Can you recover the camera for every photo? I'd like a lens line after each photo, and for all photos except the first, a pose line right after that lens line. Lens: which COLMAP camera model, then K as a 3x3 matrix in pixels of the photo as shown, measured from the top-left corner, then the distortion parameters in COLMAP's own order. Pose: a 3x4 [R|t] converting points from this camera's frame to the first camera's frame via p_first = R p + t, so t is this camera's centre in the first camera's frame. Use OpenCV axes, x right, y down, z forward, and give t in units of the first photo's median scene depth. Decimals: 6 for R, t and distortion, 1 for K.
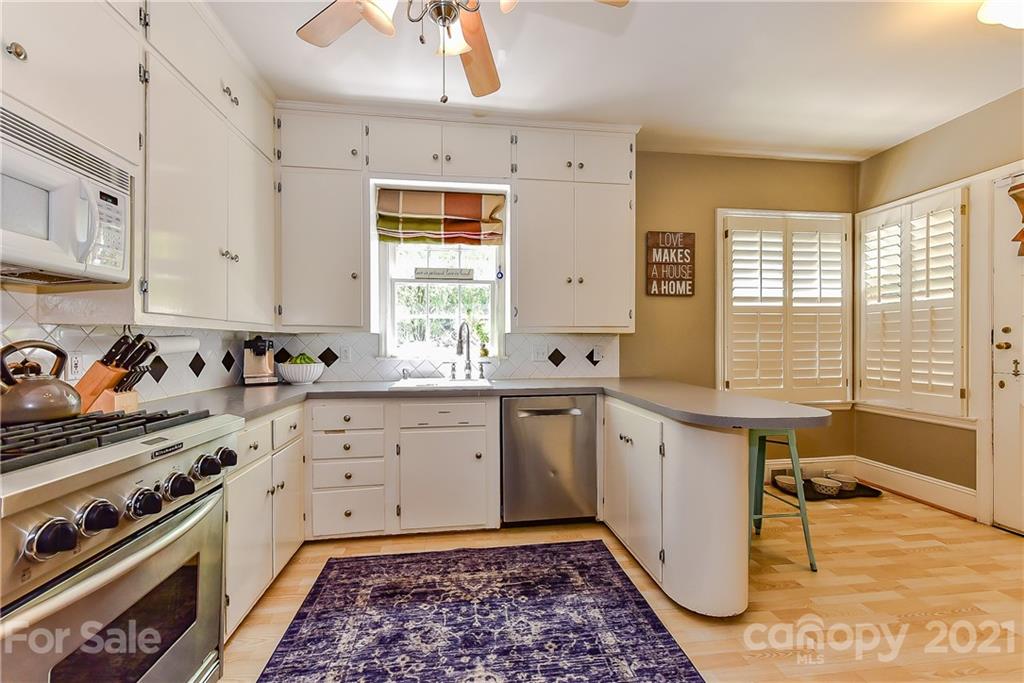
lens RADIAL K [[407.2, 0, 512.1], [0, 407.2, 341.8], [0, 0, 1]] dist [0.001288, -0.001198]
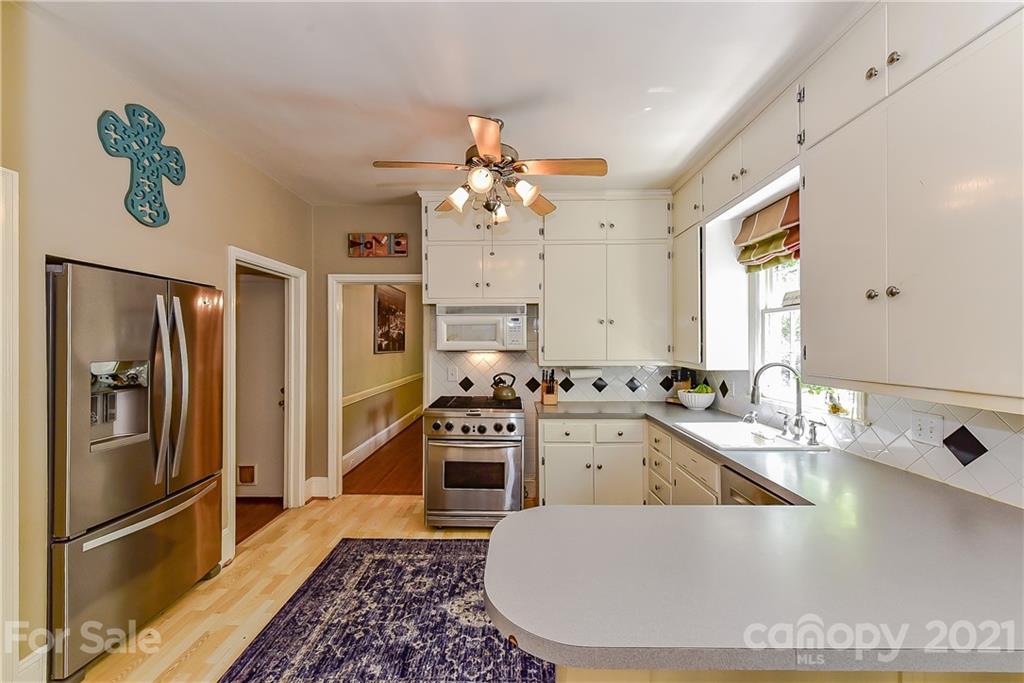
lens RADIAL K [[407.2, 0, 514.0], [0, 407.2, 338.3], [0, 0, 1]] dist [0.001288, -0.001198]
pose [[-0.151682, -0.005801, -0.988412, 1.179650], [0.009175, 0.999931, -0.007277, -0.154661], [0.988387, -0.010172, -0.151618, 1.012139]]
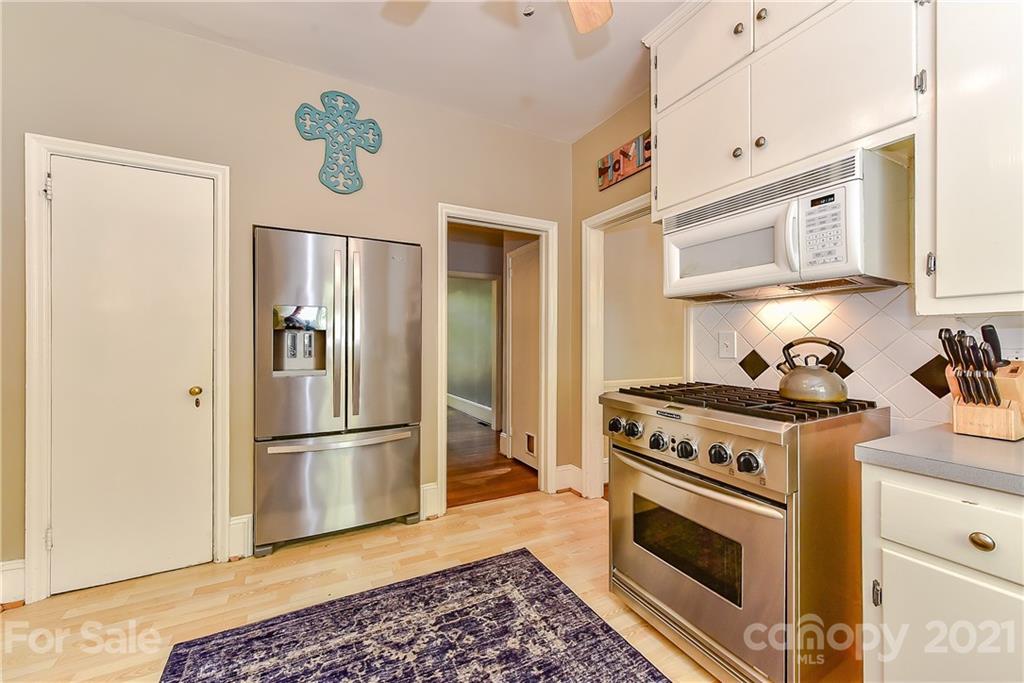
lens RADIAL K [[407.2, 0, 466.0], [0, 407.2, 335.5], [0, 0, 1]] dist [0.001288, -0.001198]
pose [[-0.944636, 0.001567, -0.328115, 0.156459], [0.004033, 0.999969, -0.006836, -0.001544], [0.328094, -0.007781, -0.944613, 1.223263]]
